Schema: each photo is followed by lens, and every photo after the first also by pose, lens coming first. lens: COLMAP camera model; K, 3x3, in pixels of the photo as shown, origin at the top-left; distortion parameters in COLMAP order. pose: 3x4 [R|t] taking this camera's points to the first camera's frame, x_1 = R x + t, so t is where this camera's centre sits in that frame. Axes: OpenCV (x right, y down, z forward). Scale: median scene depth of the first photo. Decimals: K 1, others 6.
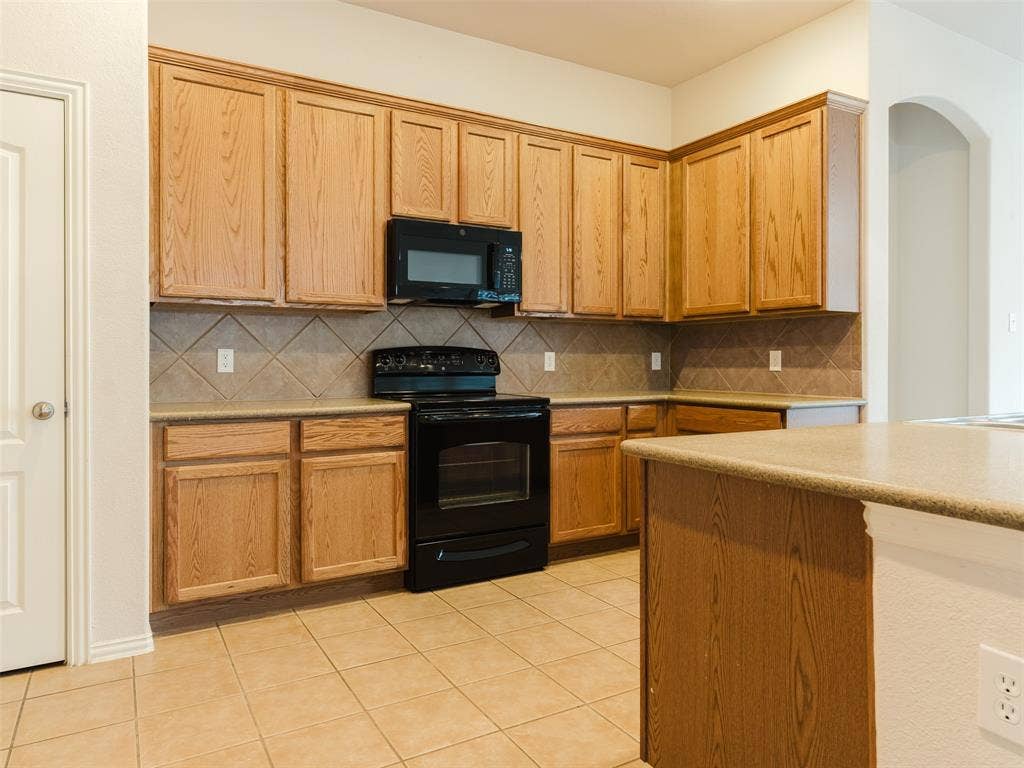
lens RADIAL K [[685.9, 0, 510.2], [0, 685.9, 358.3], [0, 0, 1]] dist [0.002666, 0.002863]
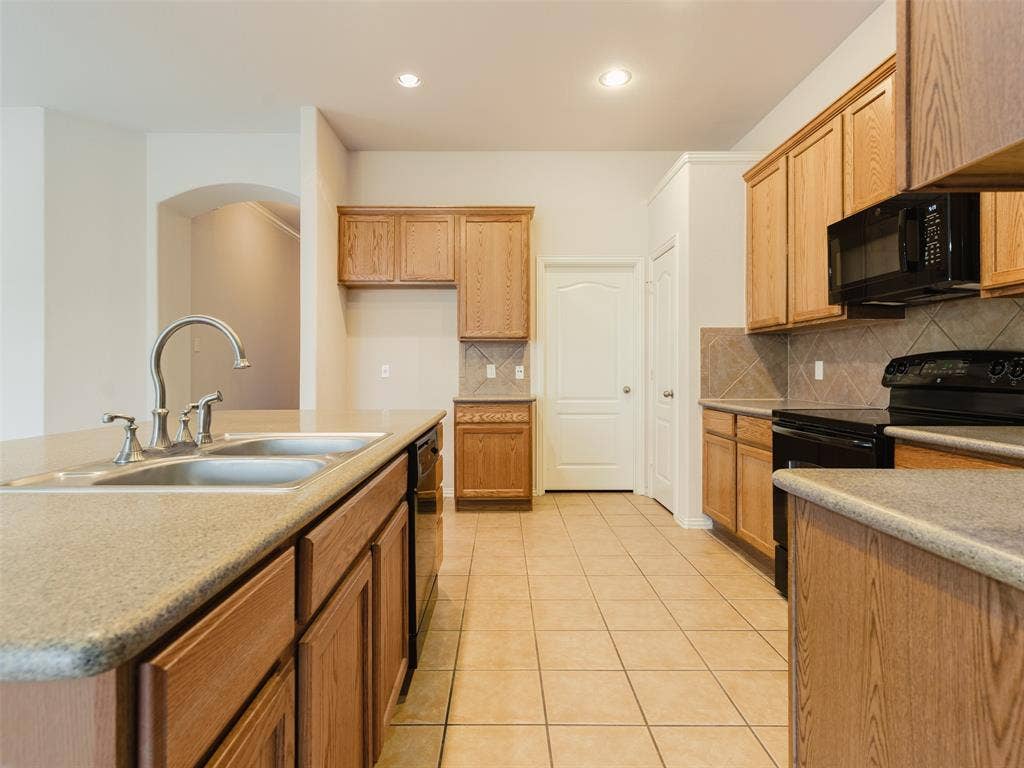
lens RADIAL K [[544.7, 0, 508.0], [0, 544.7, 383.5], [0, 0, 1]] dist [-0.001870, 0.000231]
pose [[-0.488928, 0.019681, -0.872102, 0.724954], [0.007123, 0.999802, 0.018569, 0.004532], [0.872295, 0.002867, -0.488972, 0.951004]]
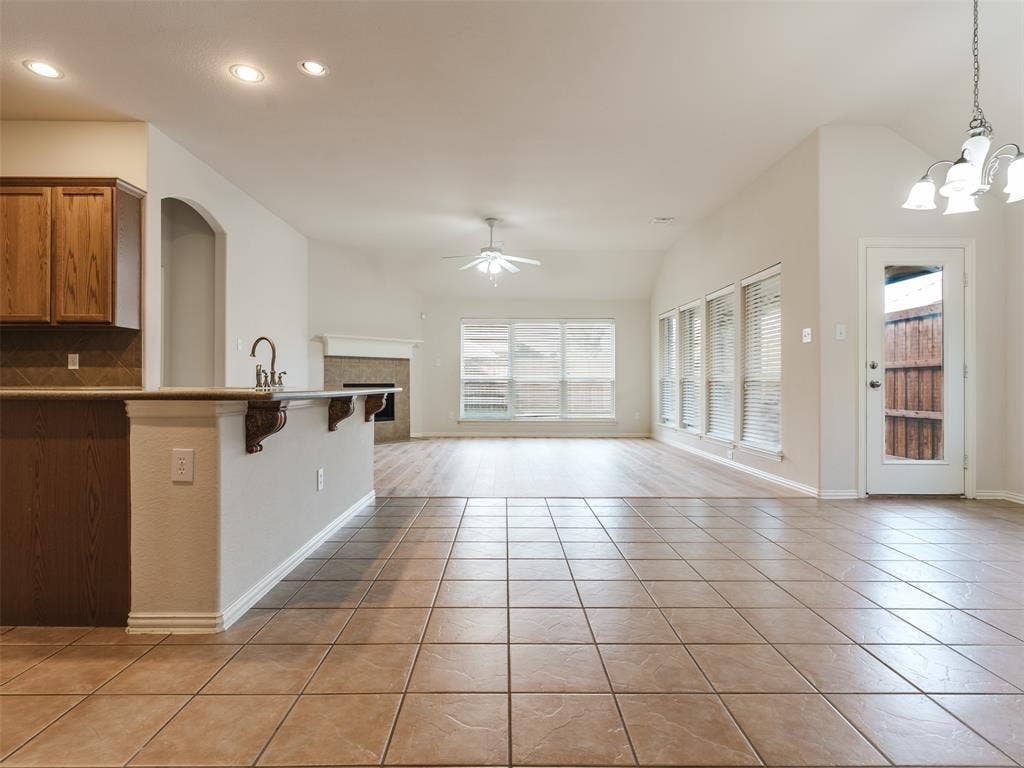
lens RADIAL K [[544.7, 0, 508.0], [0, 544.7, 383.5], [0, 0, 1]] dist [-0.001870, 0.000231]
pose [[0.499444, 0.001098, 0.866345, -0.128940], [-0.006633, 0.999975, 0.002557, 0.045171], [-0.866321, -0.007023, 0.499439, -0.312032]]
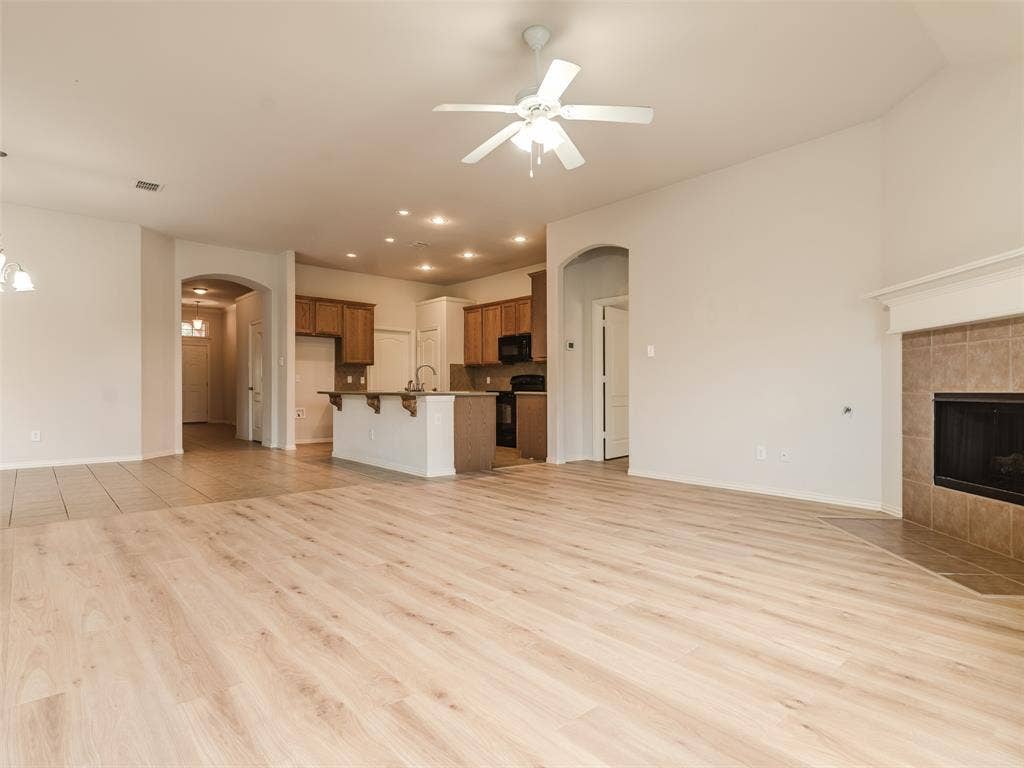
lens RADIAL K [[544.7, 0, 508.0], [0, 544.7, 383.5], [0, 0, 1]] dist [-0.001870, 0.000231]
pose [[0.196476, -0.009382, -0.980464, 2.422170], [0.002340, 0.999956, -0.009099, 0.047005], [0.980506, -0.000506, 0.196489, 0.500235]]
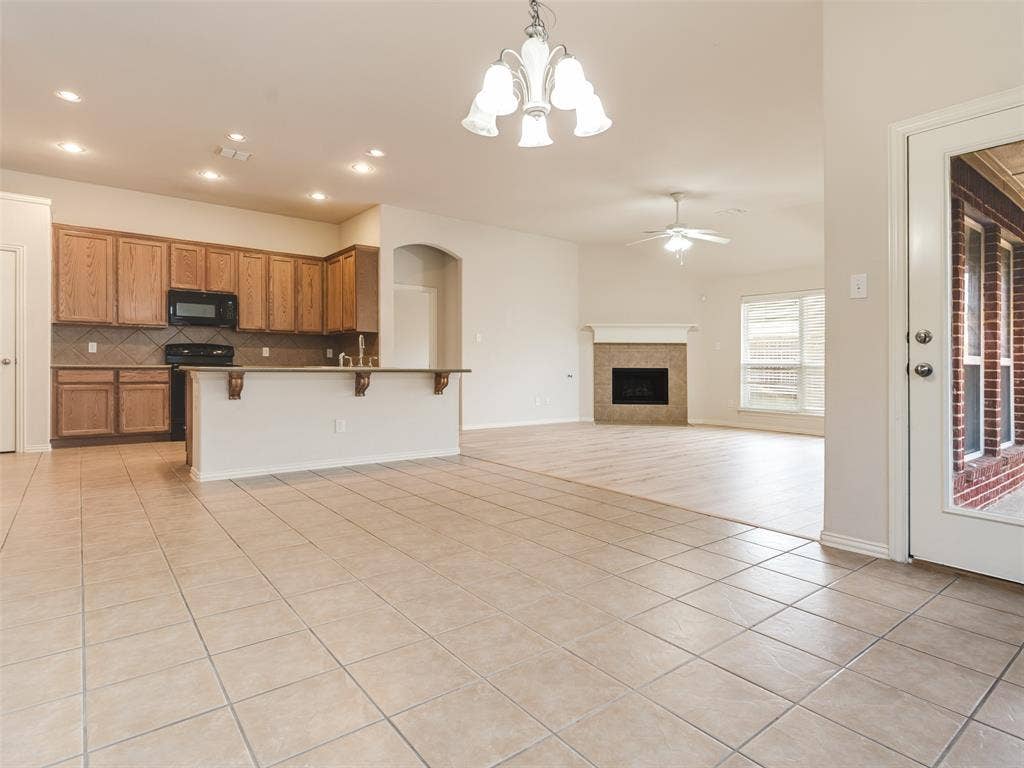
lens RADIAL K [[556.9, 0, 512.5], [0, 556.9, 368.5], [0, 0, 1]] dist [0.004219, 0.001192]
pose [[0.990590, 0.009655, 0.136521, 0.735916], [-0.010896, 0.999906, 0.008345, 0.042904], [-0.136428, -0.009754, 0.990602, -1.076844]]
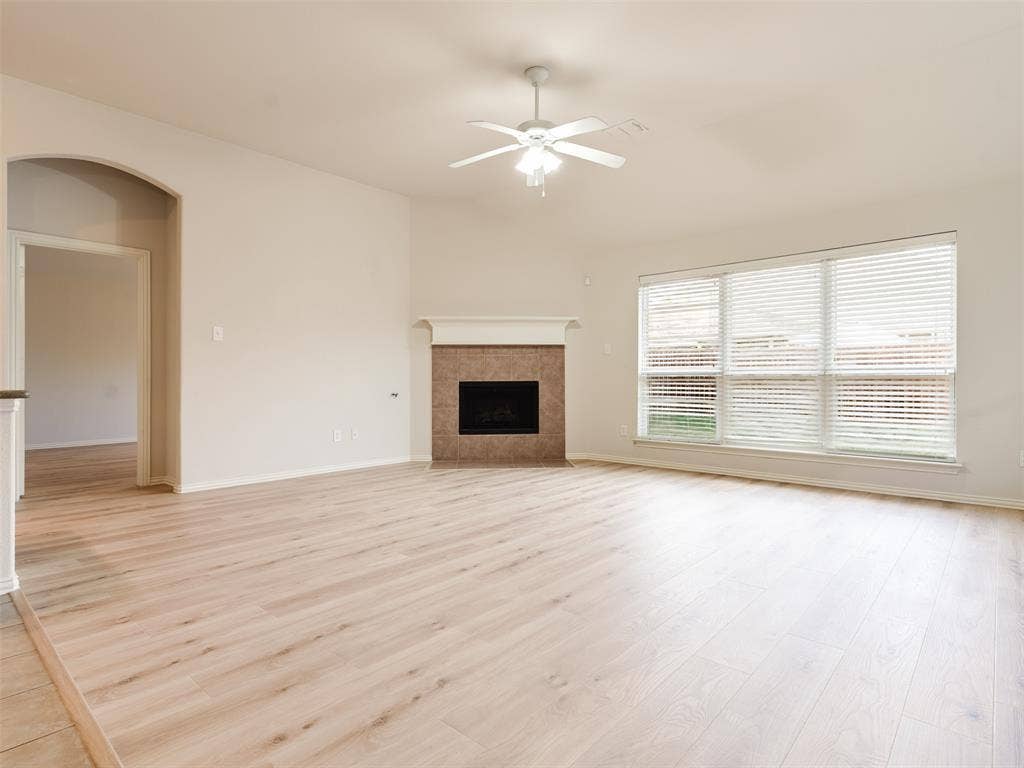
lens RADIAL K [[544.7, 0, 508.0], [0, 544.7, 383.5], [0, 0, 1]] dist [-0.001870, 0.000231]
pose [[0.950687, -0.004008, 0.310126, 1.171509], [-0.000007, 0.999916, 0.012943, 0.040137], [-0.310152, -0.012307, 0.950607, -0.246707]]
